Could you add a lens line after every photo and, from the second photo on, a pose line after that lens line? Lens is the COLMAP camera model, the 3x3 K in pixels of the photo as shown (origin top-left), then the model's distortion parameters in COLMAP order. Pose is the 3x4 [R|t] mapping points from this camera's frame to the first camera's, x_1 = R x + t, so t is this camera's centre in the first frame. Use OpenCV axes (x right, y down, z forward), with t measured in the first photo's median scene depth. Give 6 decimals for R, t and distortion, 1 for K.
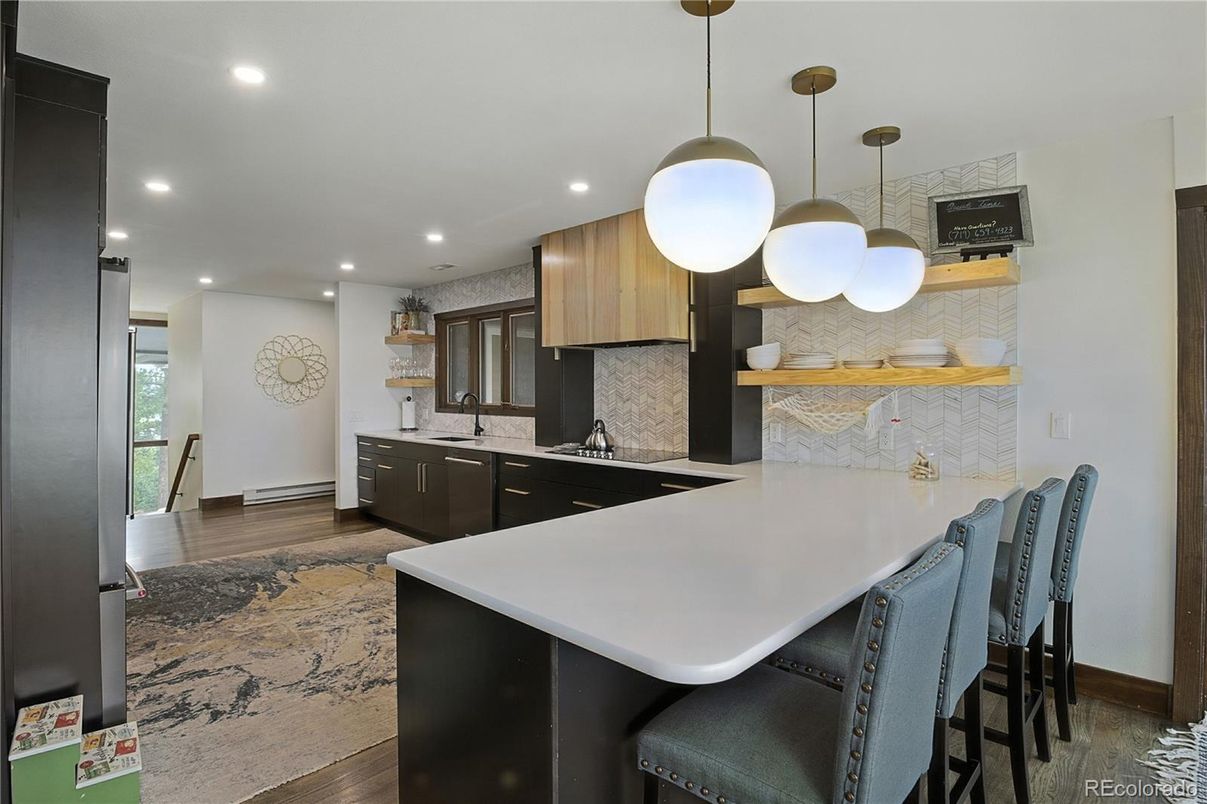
lens RADIAL K [[600.4, 0, 605.9], [0, 600.4, 391.5], [0, 0, 1]] dist [-0.022983, -0.004905]
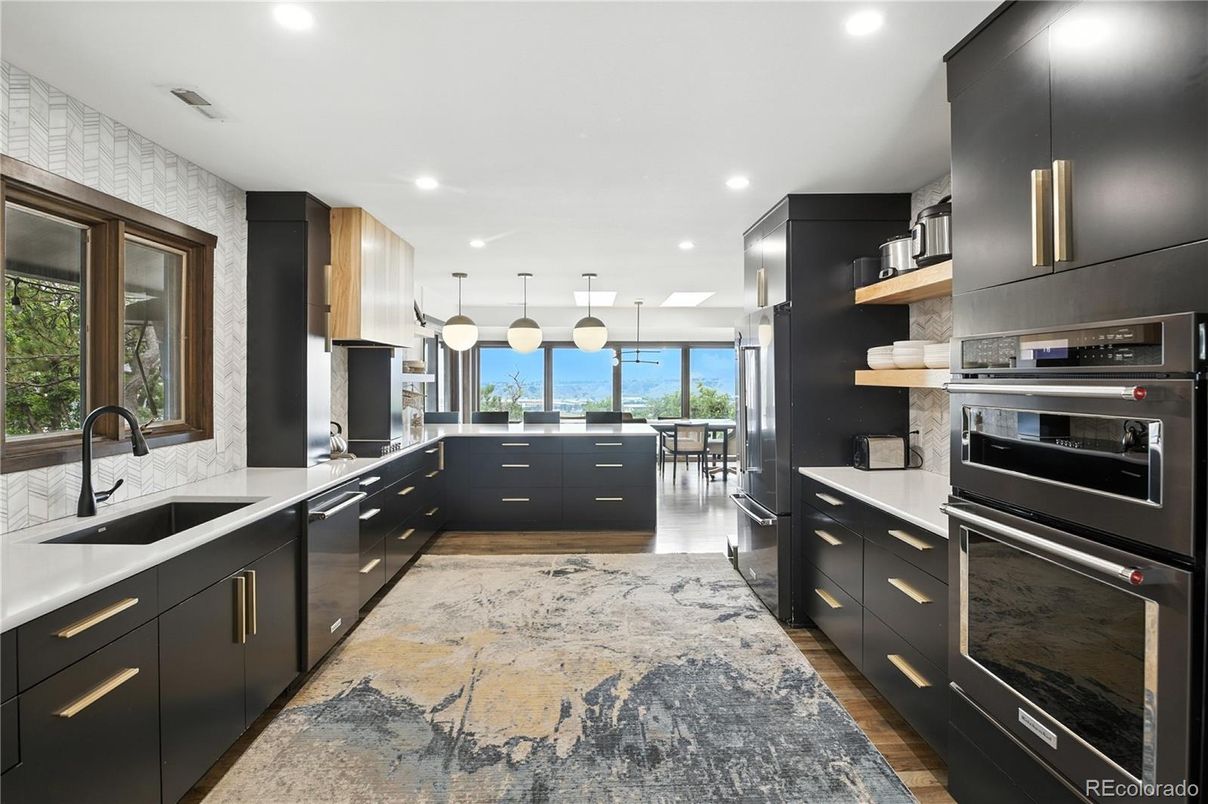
lens RADIAL K [[600.9, 0, 608.7], [0, 600.9, 375.5], [0, 0, 1]] dist [-0.022983, -0.004905]
pose [[-0.717021, 0.002980, 0.697045, -1.183435], [0.005808, 0.999982, 0.001700, -0.026165], [-0.697027, 0.005268, -0.717025, 1.696022]]
